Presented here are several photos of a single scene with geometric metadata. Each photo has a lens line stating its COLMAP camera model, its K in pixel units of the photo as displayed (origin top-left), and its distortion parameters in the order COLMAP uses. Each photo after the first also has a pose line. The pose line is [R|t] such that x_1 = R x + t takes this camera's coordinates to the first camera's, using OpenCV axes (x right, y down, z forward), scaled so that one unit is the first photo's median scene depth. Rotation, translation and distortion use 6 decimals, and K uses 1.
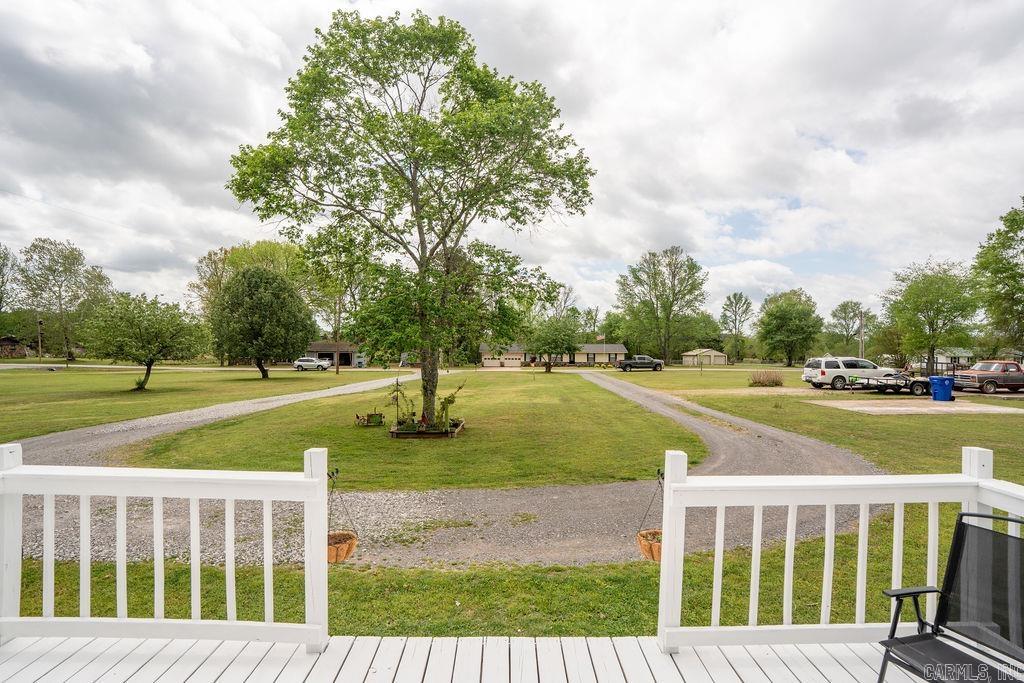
lens RADIAL K [[491.9, 0, 512.0], [0, 491.9, 341.5], [0, 0, 1]] dist [-0.001654, 0.000030]
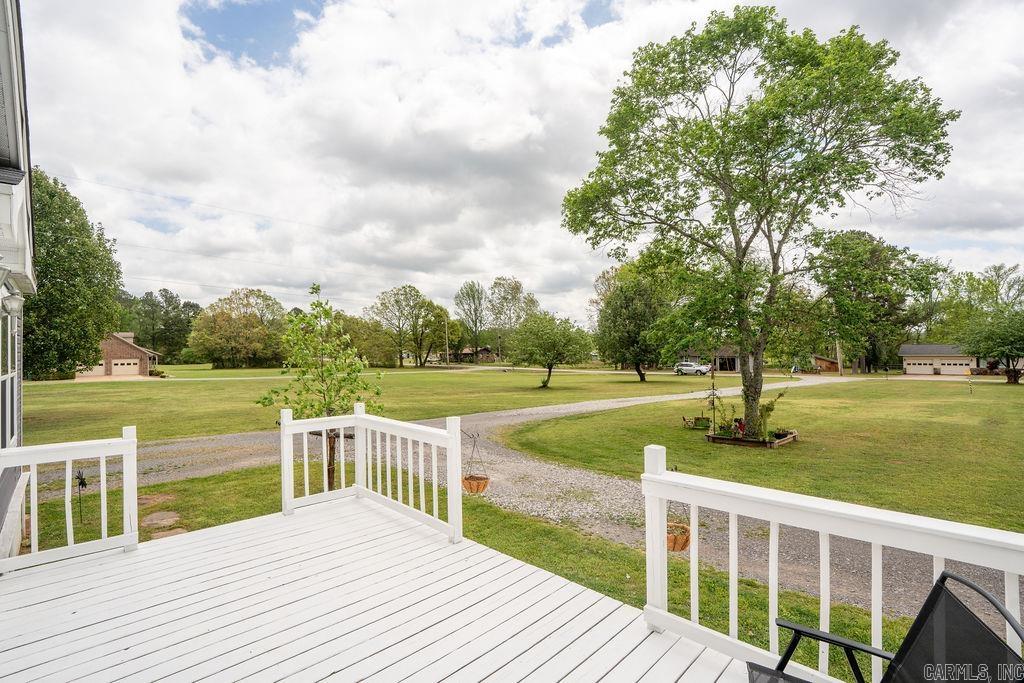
lens RADIAL K [[490.4, 0, 511.4], [0, 490.4, 351.5], [0, 0, 1]] dist [-0.001766, -0.000227]
pose [[0.735348, -0.014171, -0.677541, 0.115103], [0.021209, 0.999773, 0.002108, 0.000056], [0.677358, -0.015920, 0.735482, -0.007961]]
